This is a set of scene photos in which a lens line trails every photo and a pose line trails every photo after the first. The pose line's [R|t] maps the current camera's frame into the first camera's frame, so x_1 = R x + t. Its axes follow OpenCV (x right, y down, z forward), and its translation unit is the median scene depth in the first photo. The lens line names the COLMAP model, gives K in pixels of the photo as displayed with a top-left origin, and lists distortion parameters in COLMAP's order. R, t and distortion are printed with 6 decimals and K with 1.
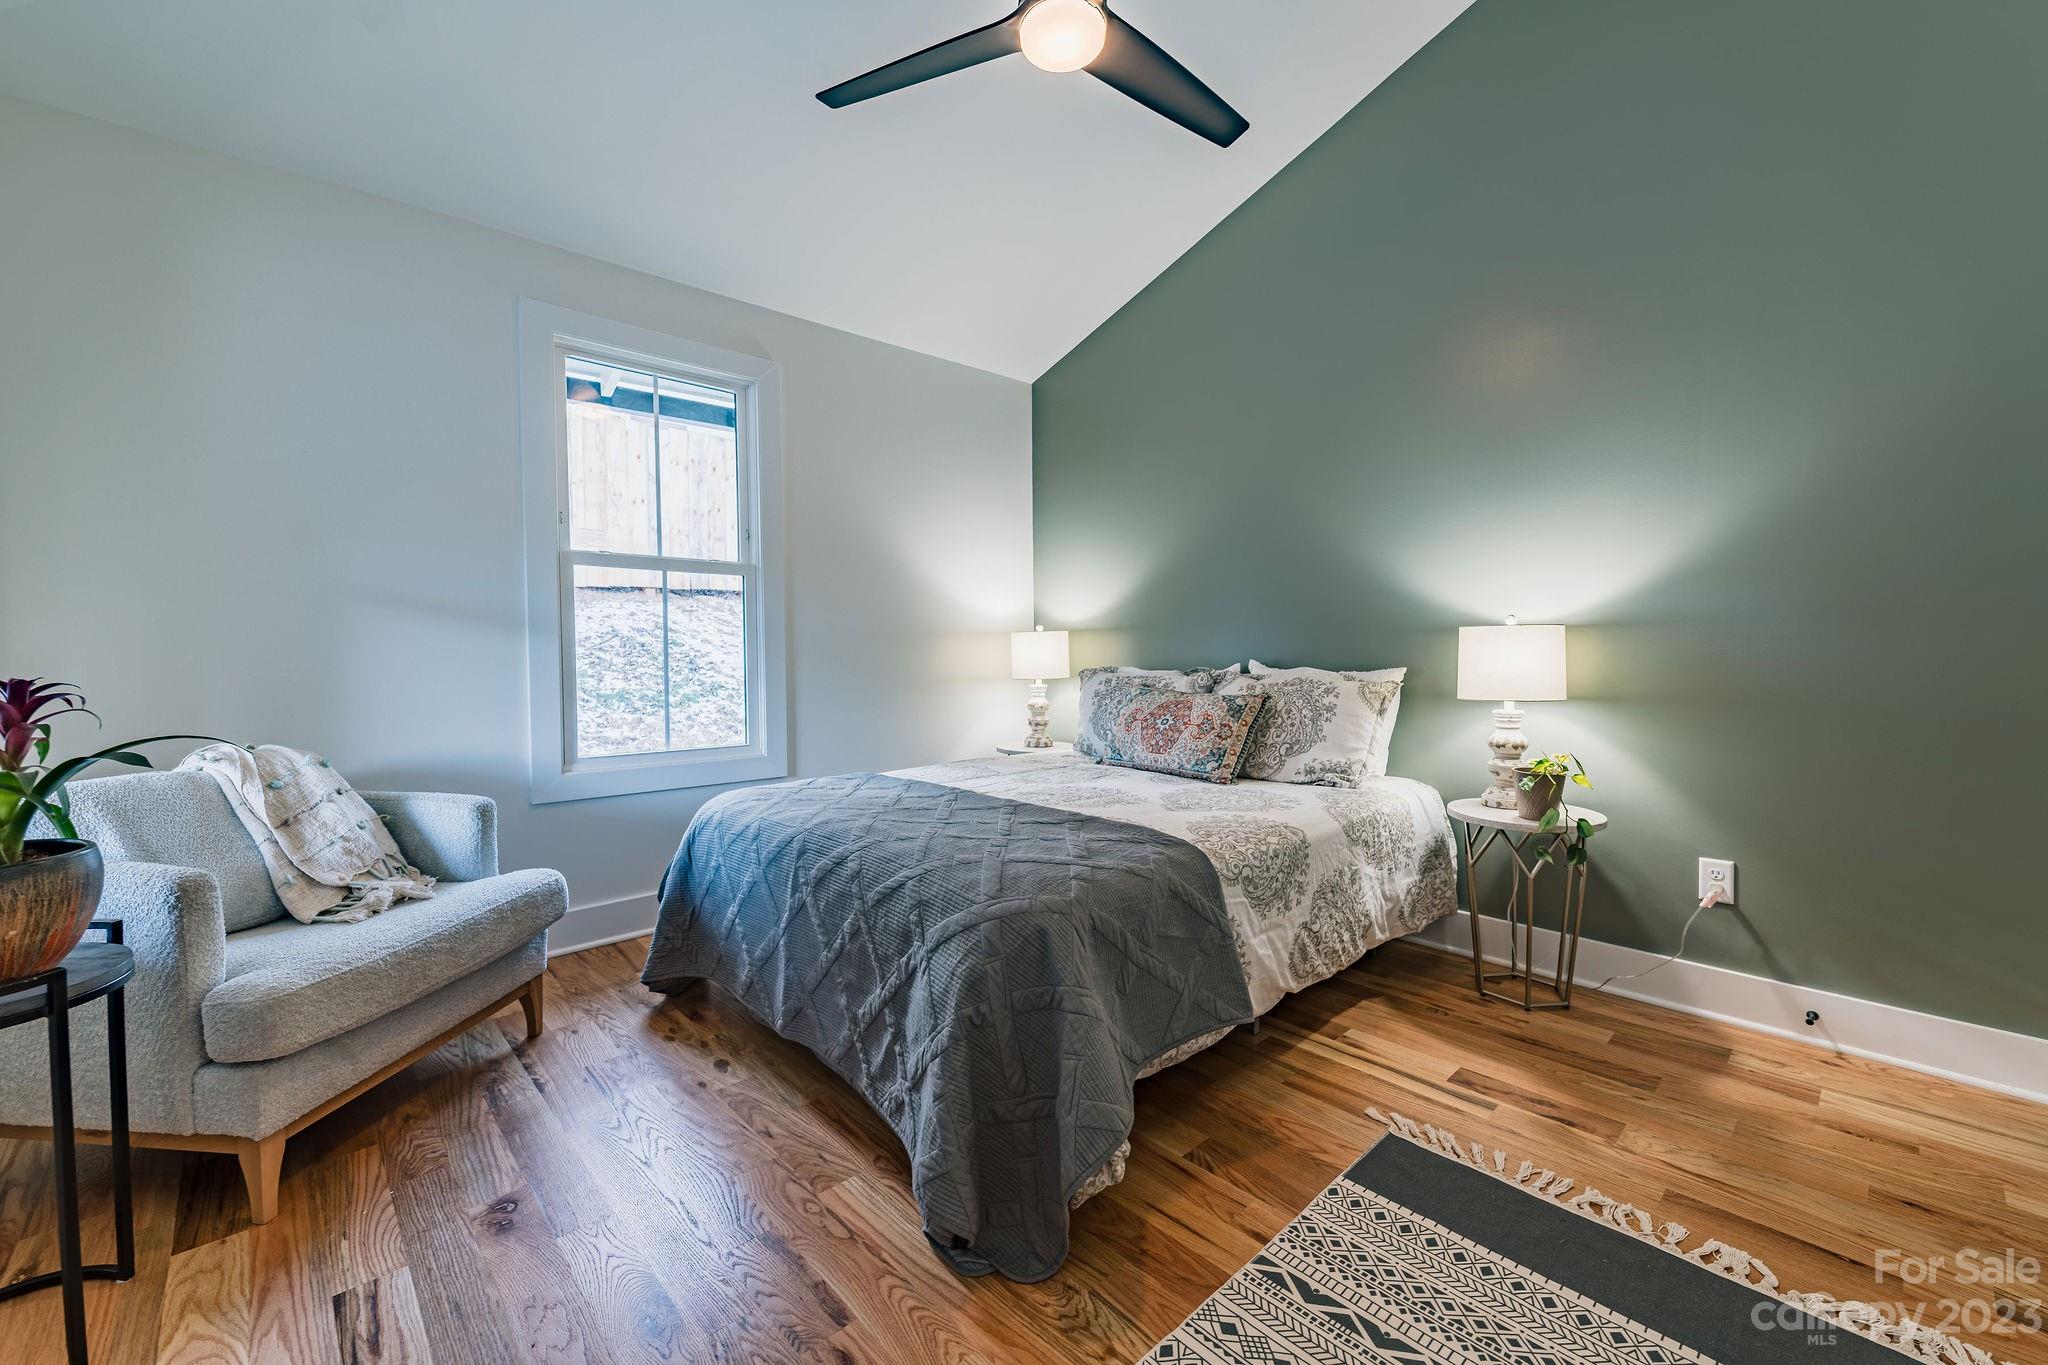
lens RADIAL K [[826.3, 0, 1032.8], [0, 826.3, 665.8], [0, 0, 1]] dist [-0.000387, -0.000020]
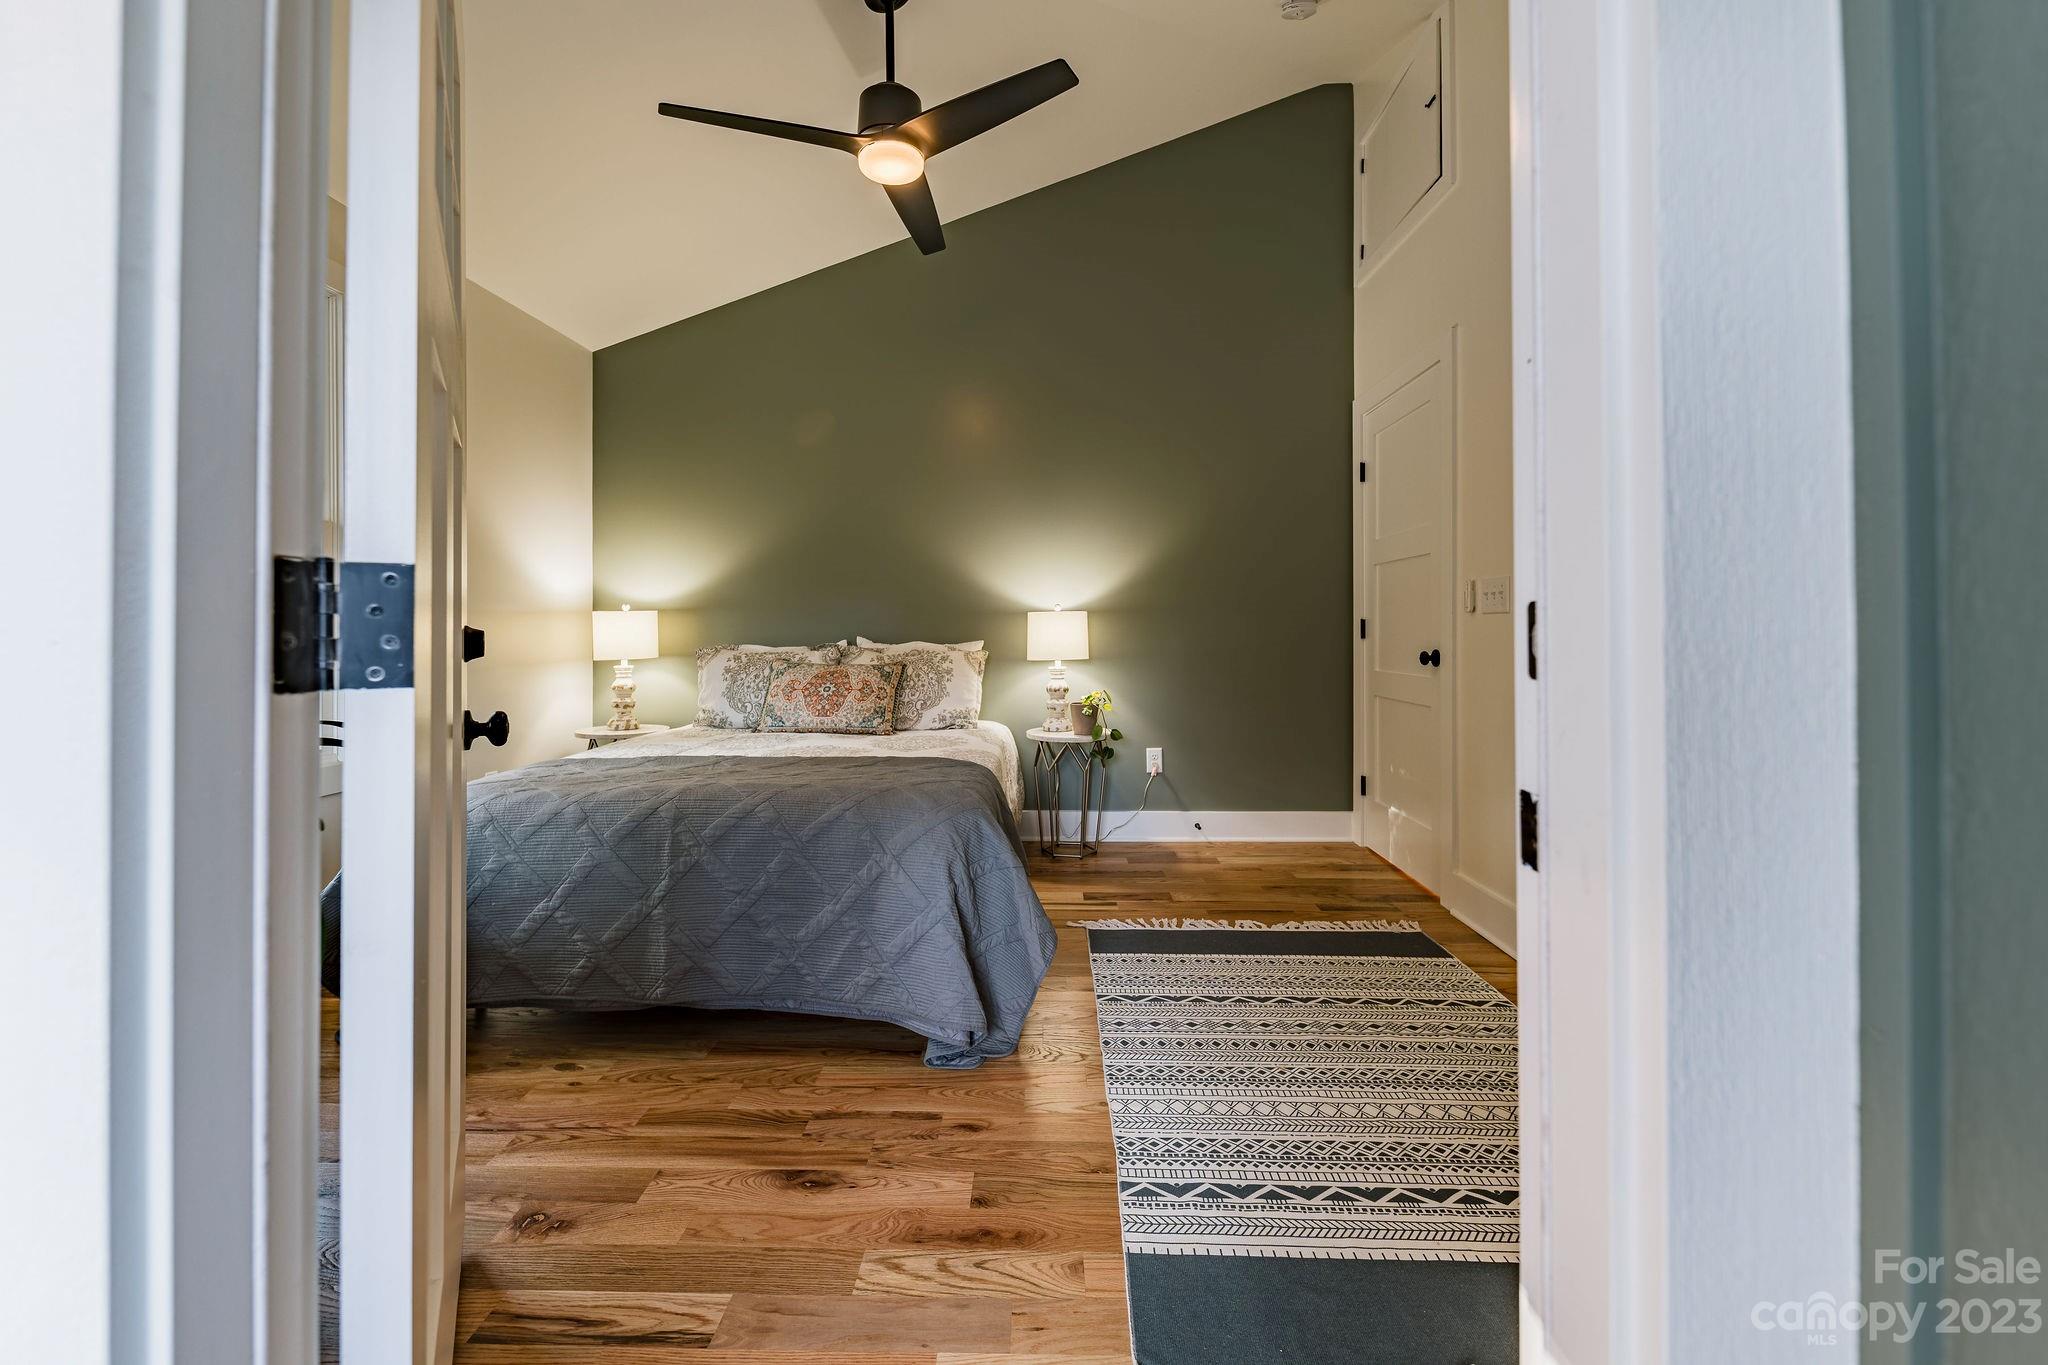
lens RADIAL K [[842.0, 0, 1031.5], [0, 842.0, 610.4], [0, 0, 1]] dist [0.000273, 0.000024]
pose [[0.701346, 0.014345, 0.712676, -0.522663], [0.019149, 0.999057, -0.038955, 0.008602], [-0.712563, 0.040968, 0.700411, -0.053668]]
